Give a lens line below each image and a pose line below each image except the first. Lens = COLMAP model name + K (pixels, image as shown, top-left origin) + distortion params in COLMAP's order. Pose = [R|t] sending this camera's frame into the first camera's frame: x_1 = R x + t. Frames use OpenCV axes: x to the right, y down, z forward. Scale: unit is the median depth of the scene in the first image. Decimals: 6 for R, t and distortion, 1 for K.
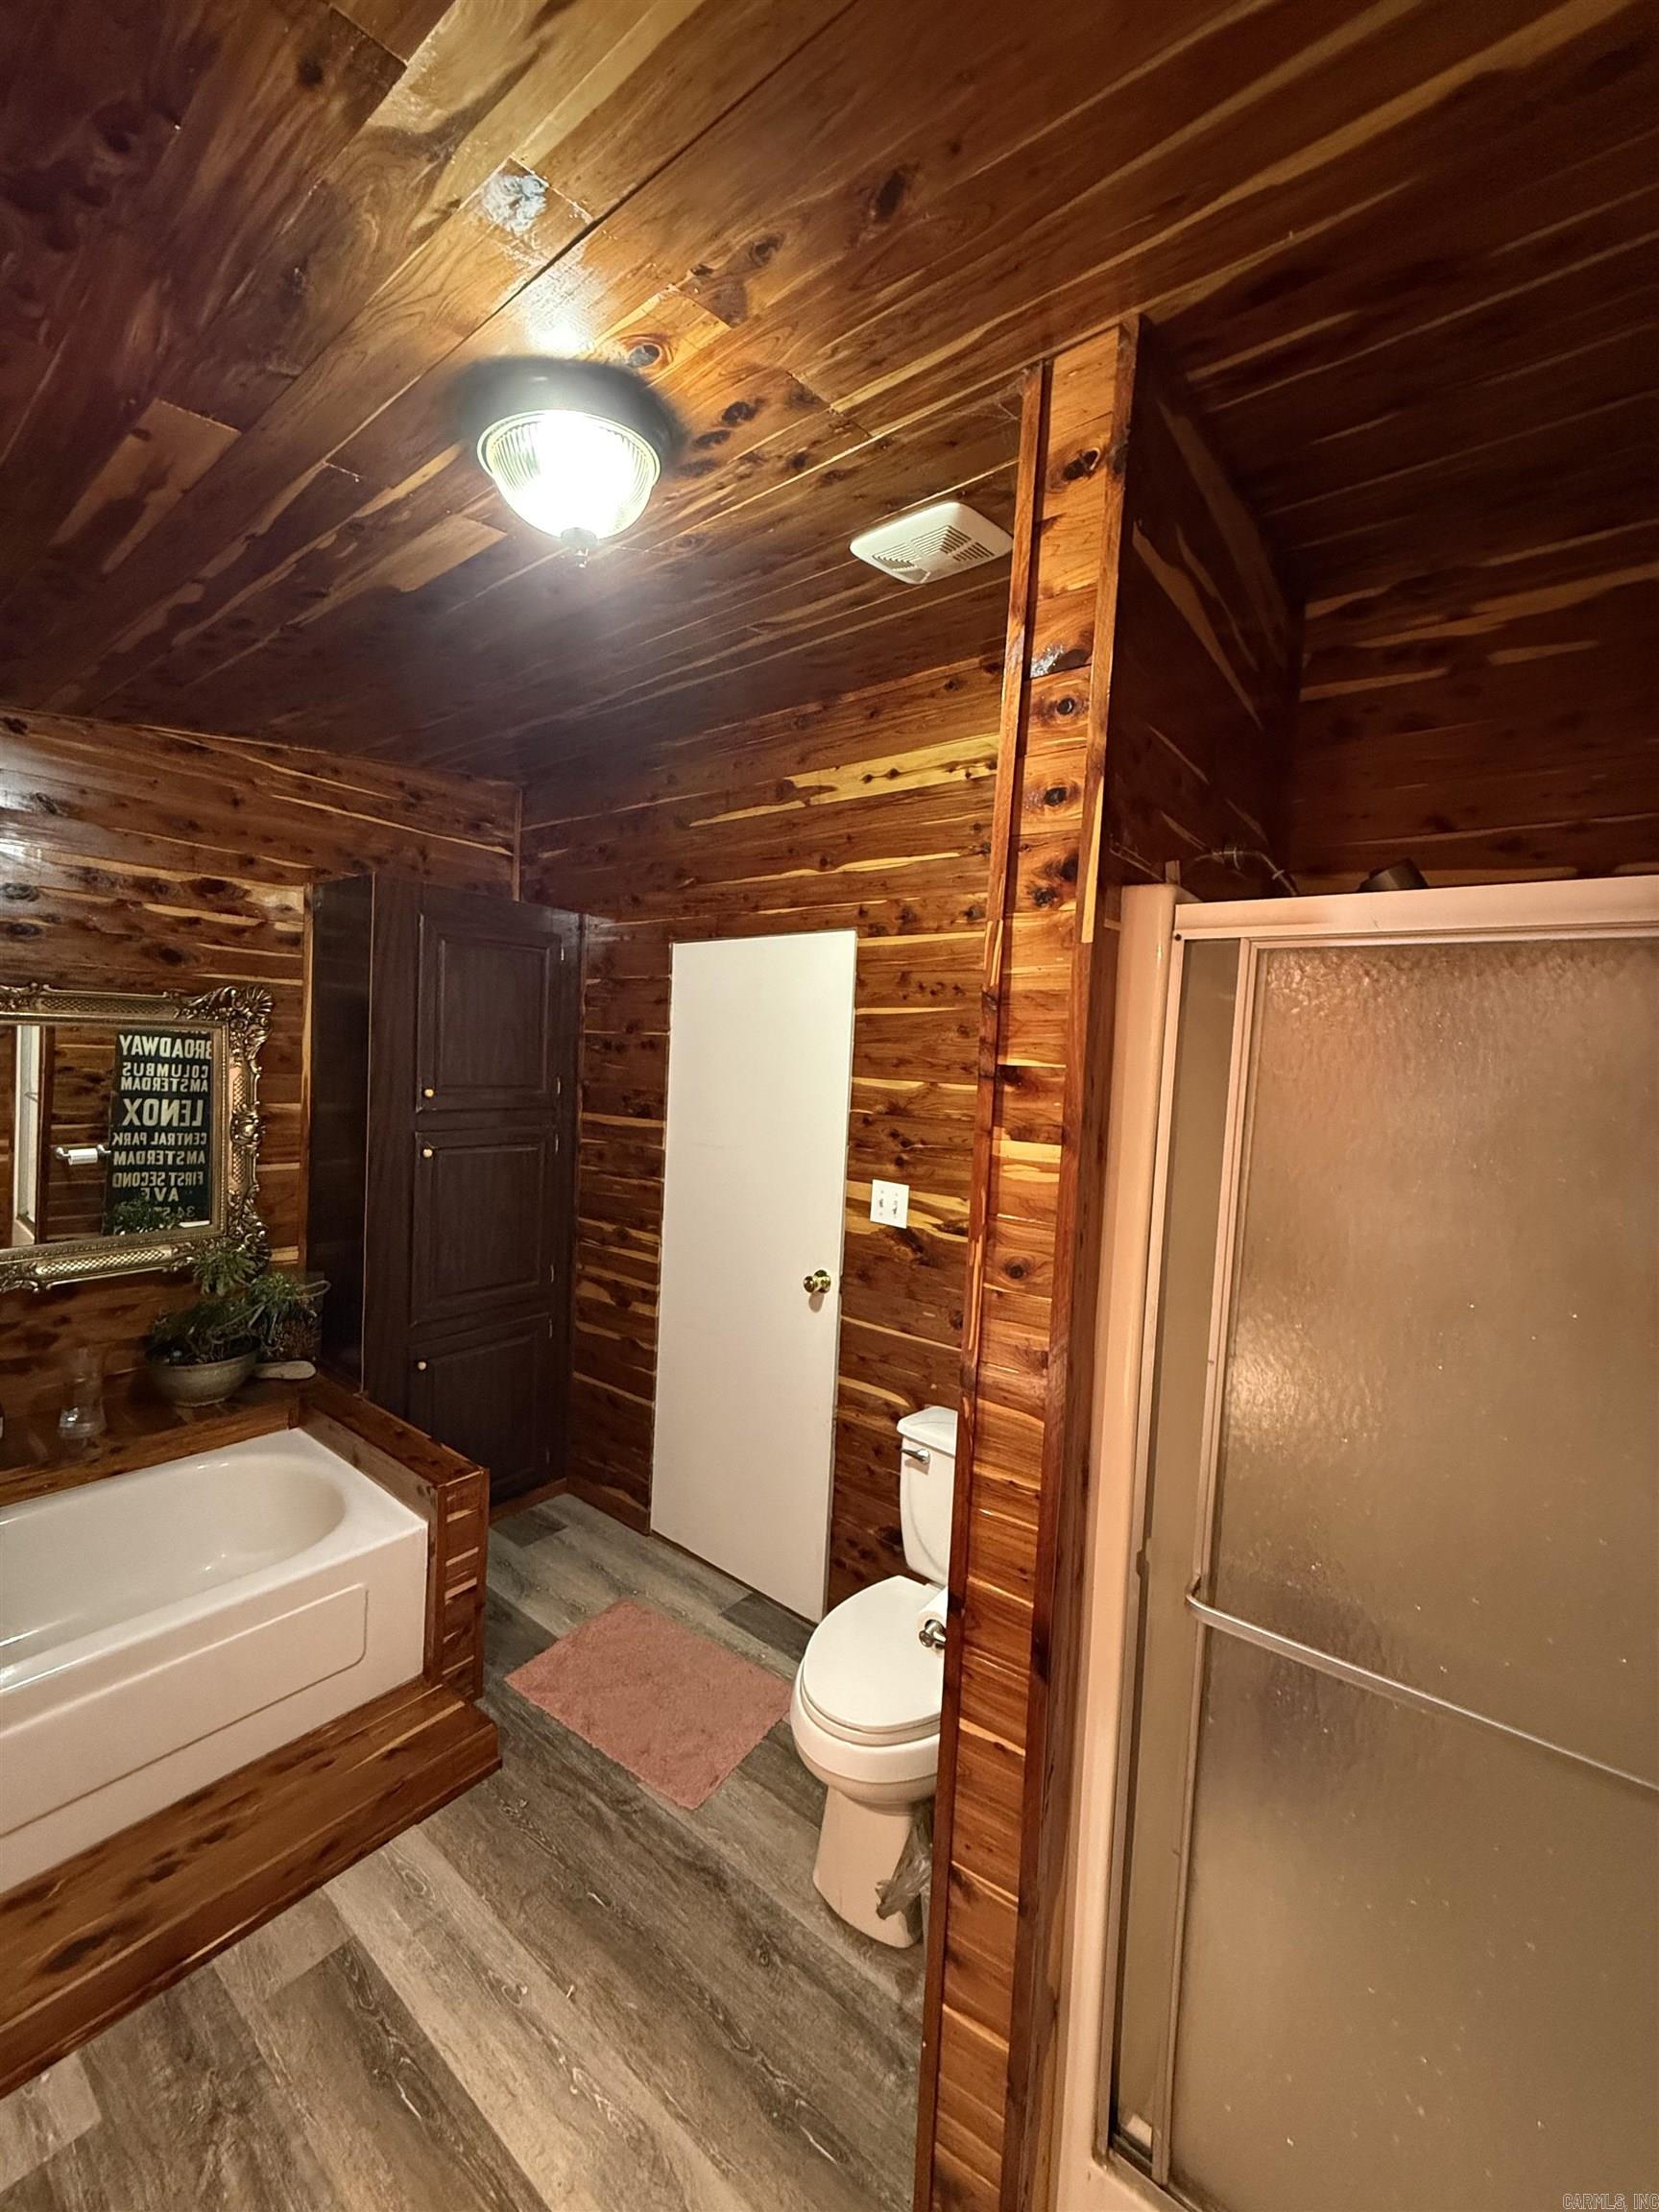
lens RADIAL K [[874.9, 0, 827.4], [0, 874.9, 1103.1], [0, 0, 1]] dist [0.000020, -0.000122]
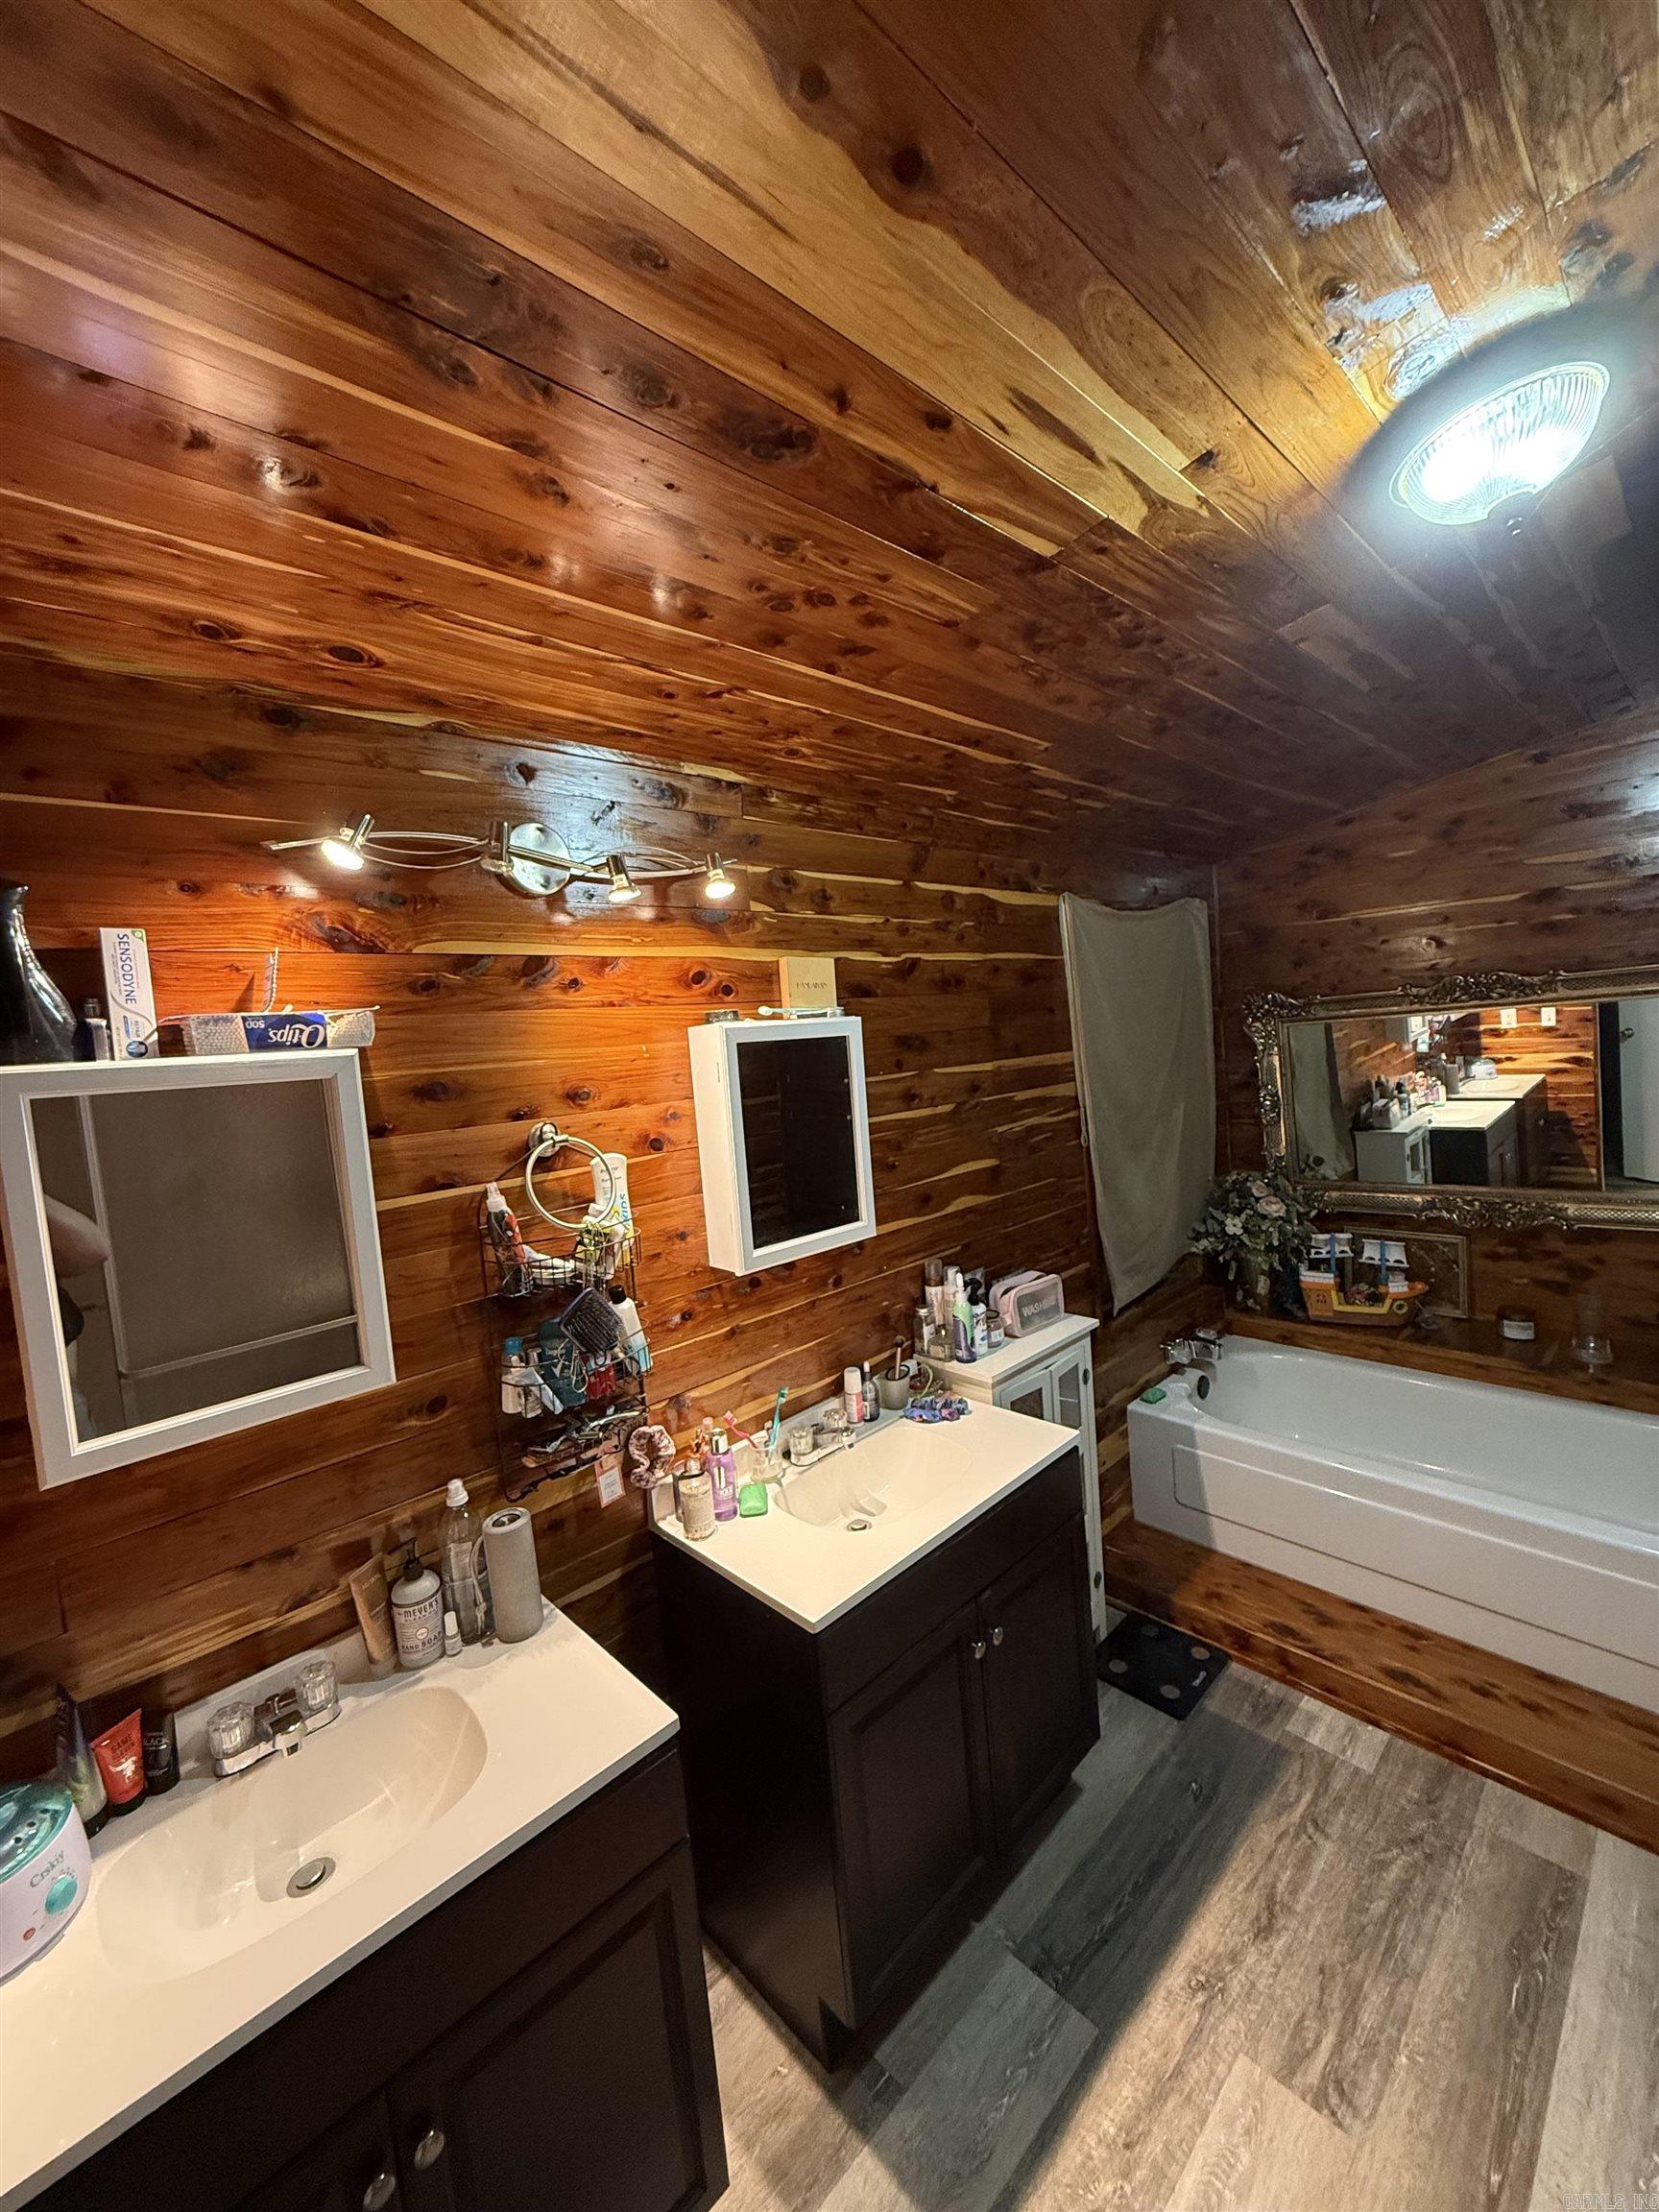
lens RADIAL K [[874.9, 0, 831.9], [0, 874.9, 1104.0], [0, 0, 1]] dist [0.000020, -0.000122]
pose [[-0.159666, 0.034206, -0.986578, 1.218388], [0.028784, 0.999136, 0.029983, -0.054865], [0.986751, -0.023610, -0.160512, 0.613958]]
